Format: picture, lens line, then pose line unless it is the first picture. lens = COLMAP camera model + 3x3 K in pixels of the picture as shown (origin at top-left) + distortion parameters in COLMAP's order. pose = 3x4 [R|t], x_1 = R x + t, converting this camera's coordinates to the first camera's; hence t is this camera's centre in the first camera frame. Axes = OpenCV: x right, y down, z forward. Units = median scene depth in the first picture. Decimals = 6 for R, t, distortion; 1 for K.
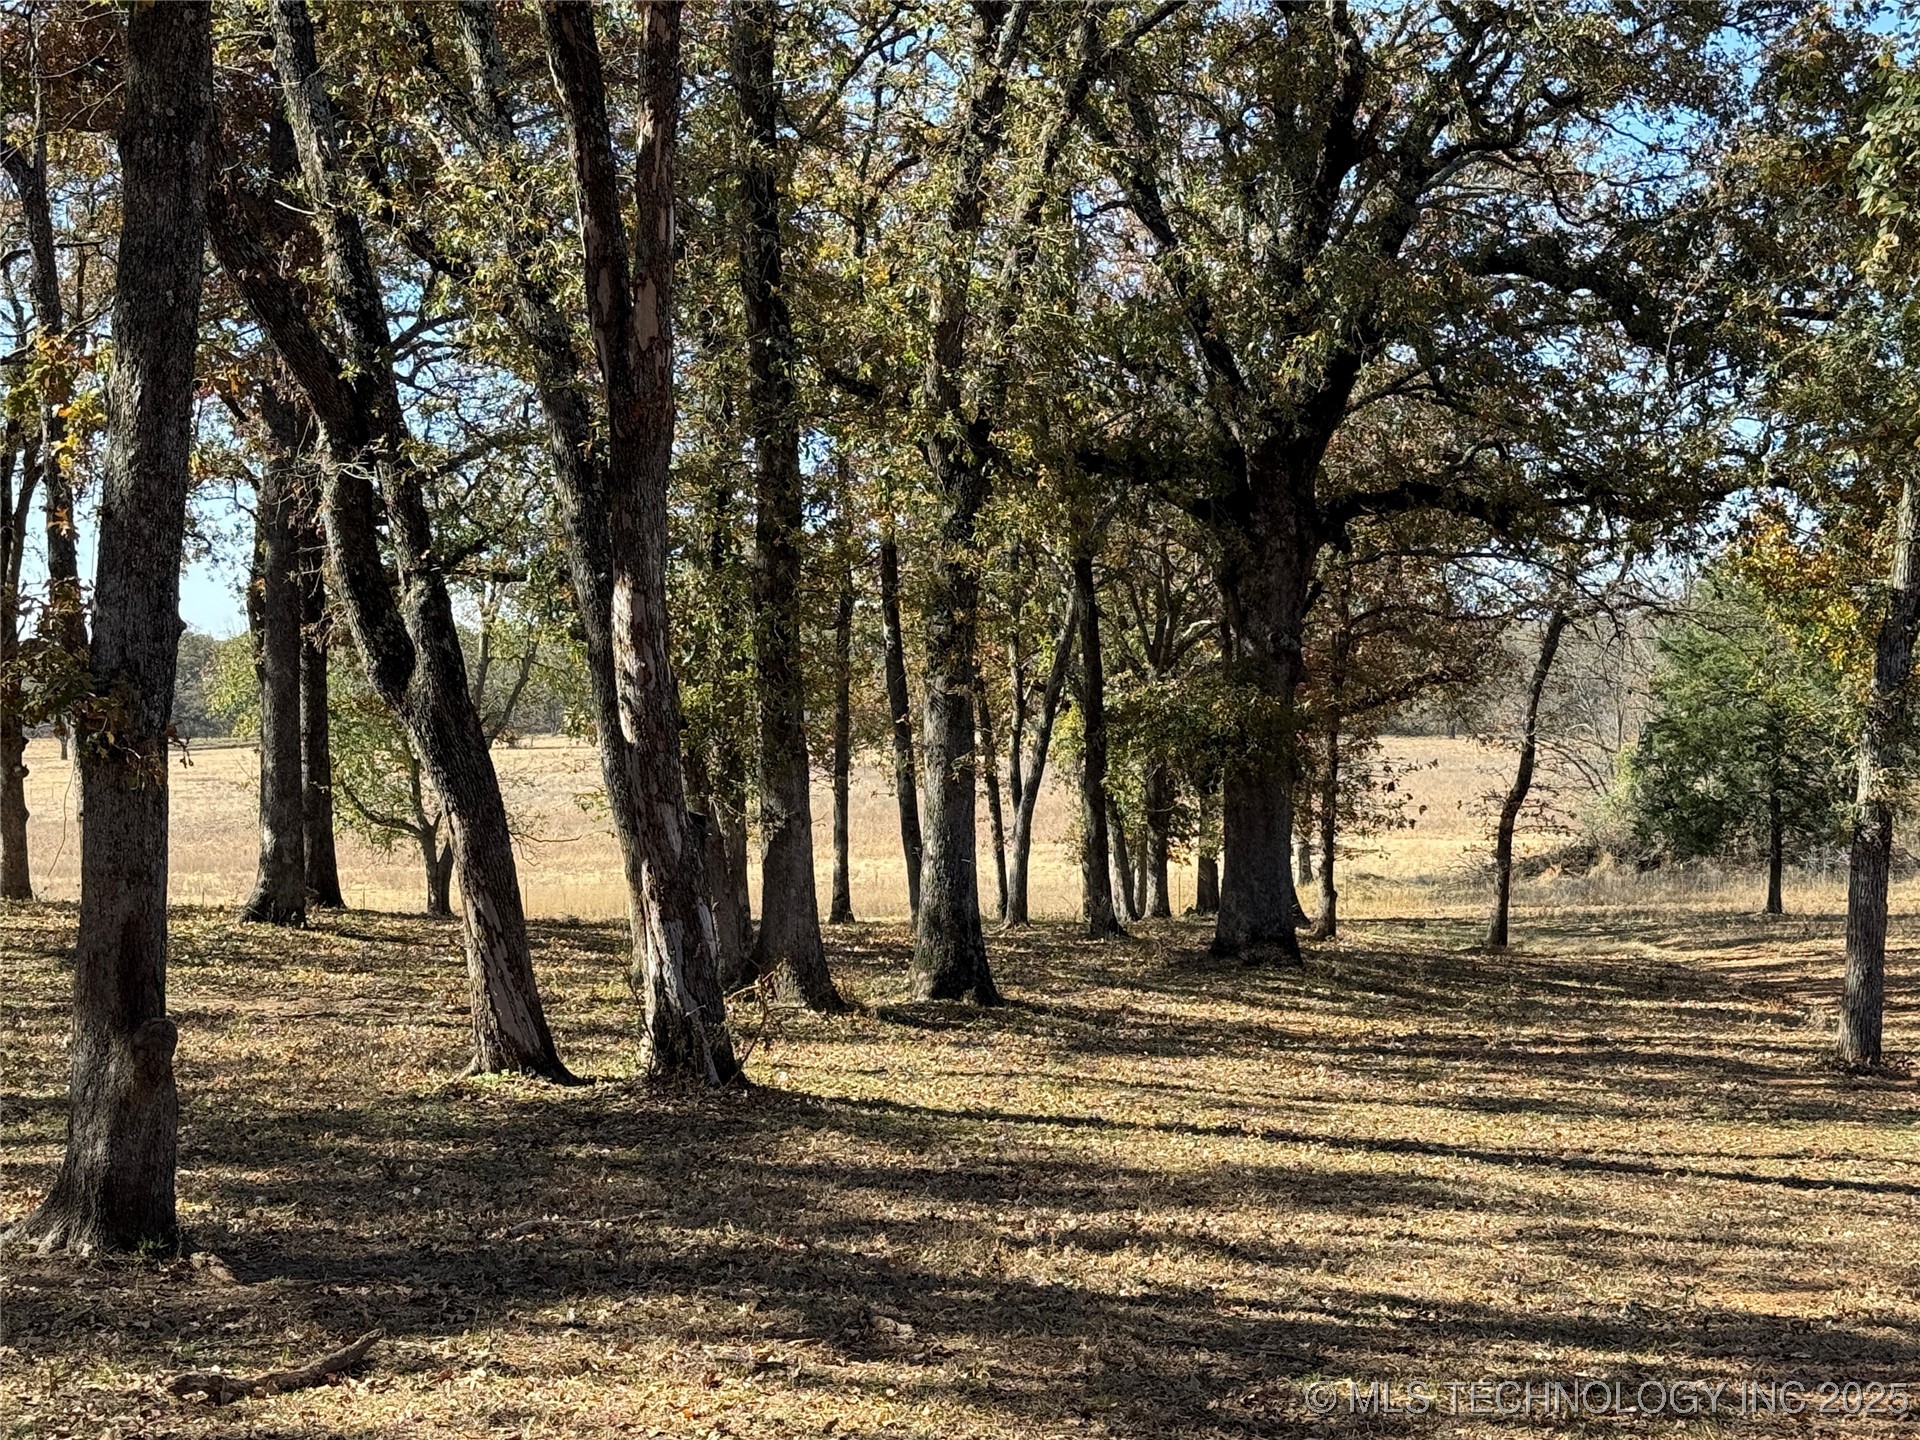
lens RADIAL K [[3427.9, 0, 1005.1], [0, 3427.9, 746.0], [0, 0, 1]] dist [0.127466, 0.000000]
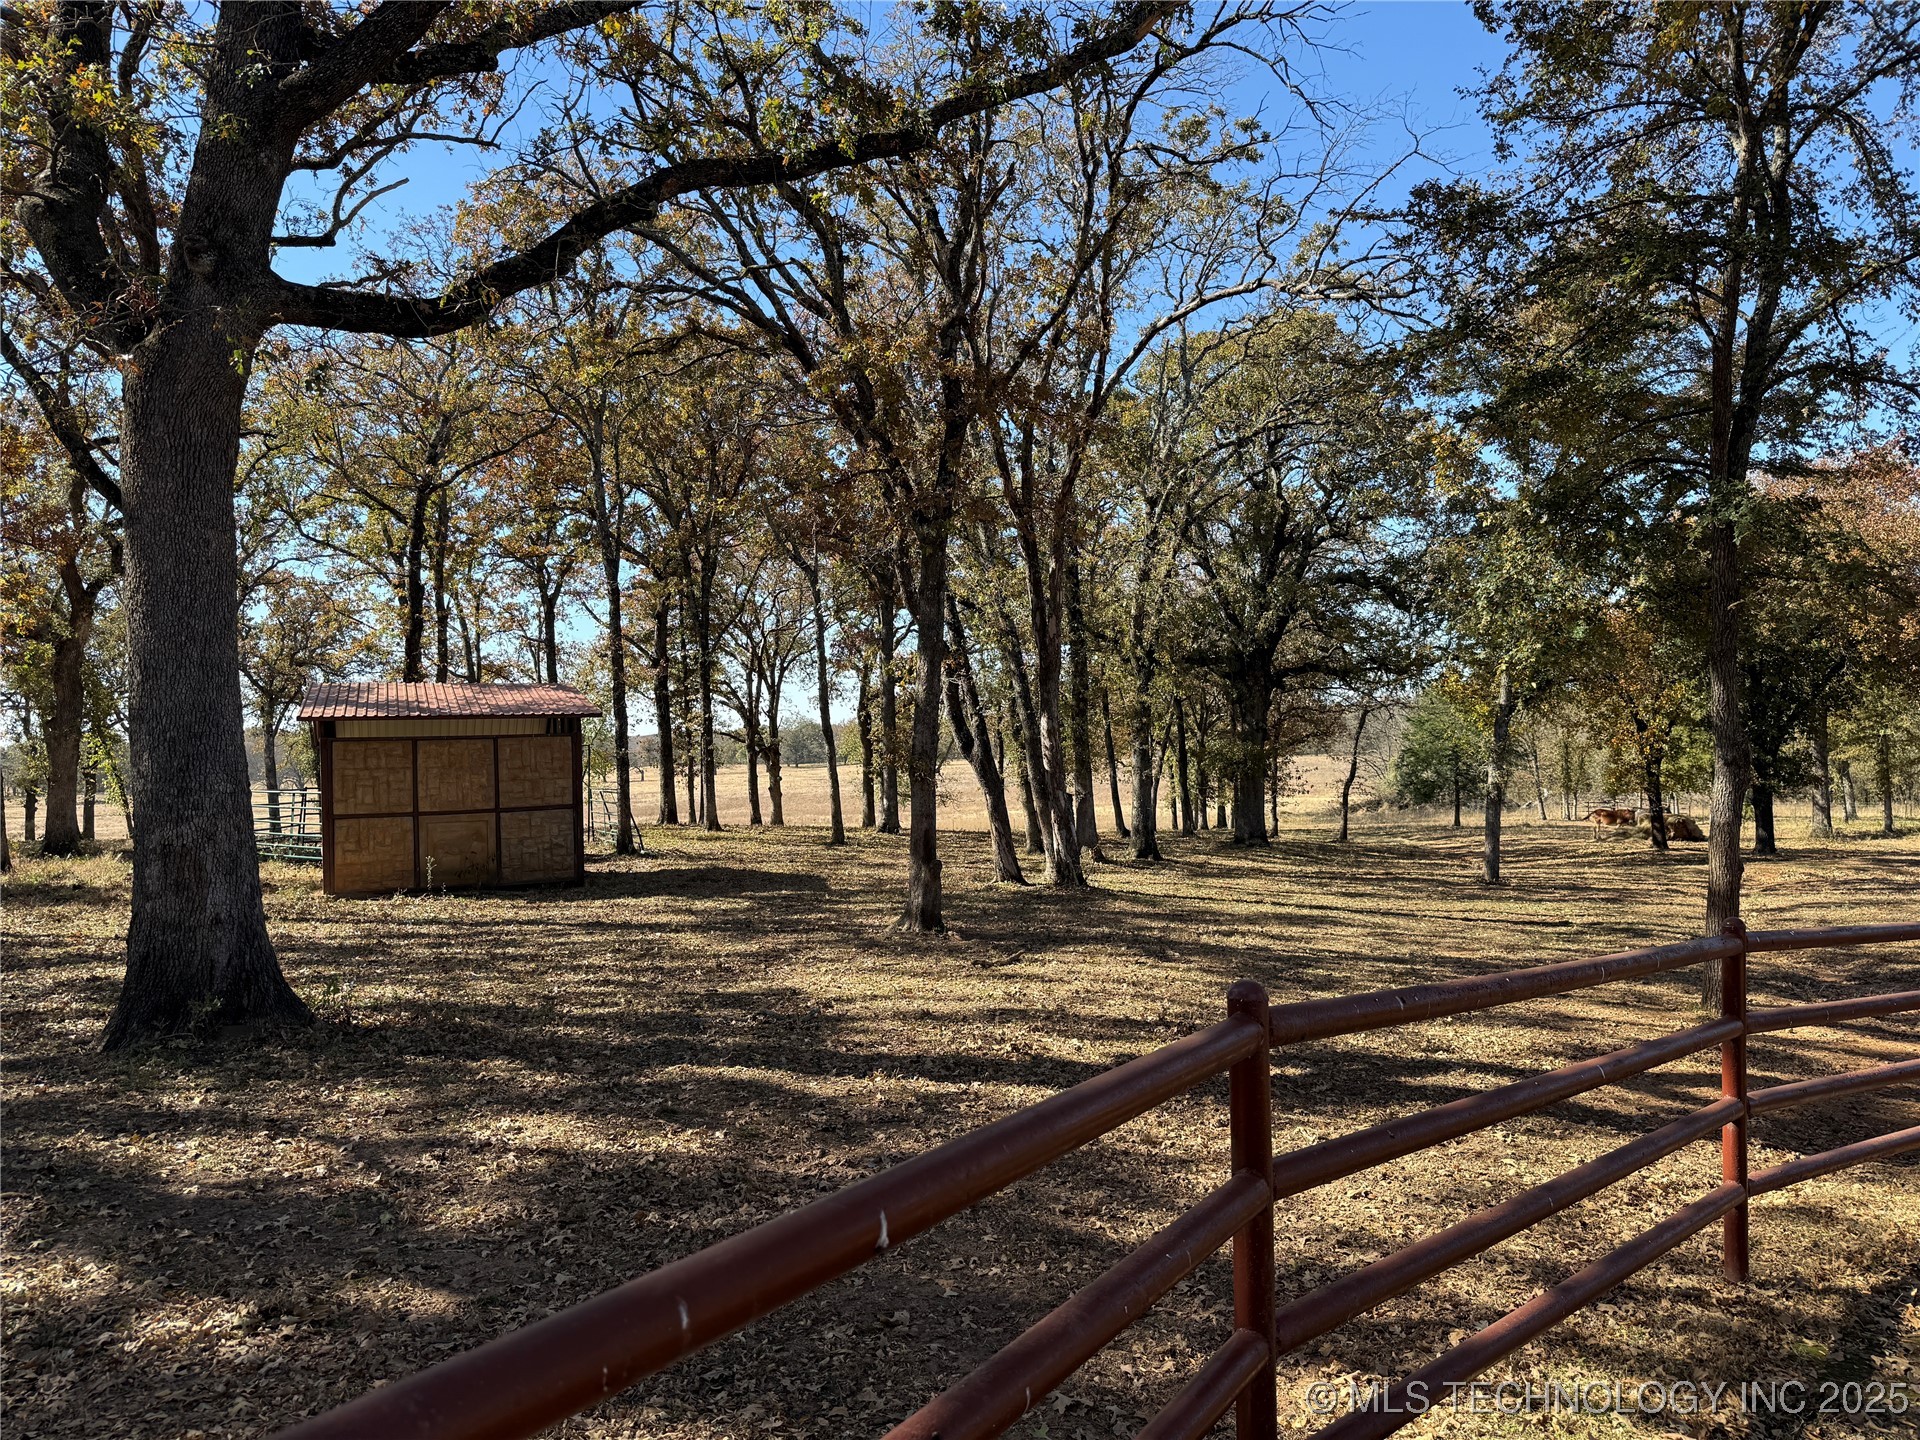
lens RADIAL K [[1349.7, 0, 946.9], [0, 1349.7, 728.9], [0, 0, 1]] dist [0.077170, -0.089354]
pose [[0.990336, -0.018386, -0.137465, -0.027298], [0.014890, 0.999540, -0.026415, -0.005289], [0.137888, 0.024113, 0.990154, -0.126534]]
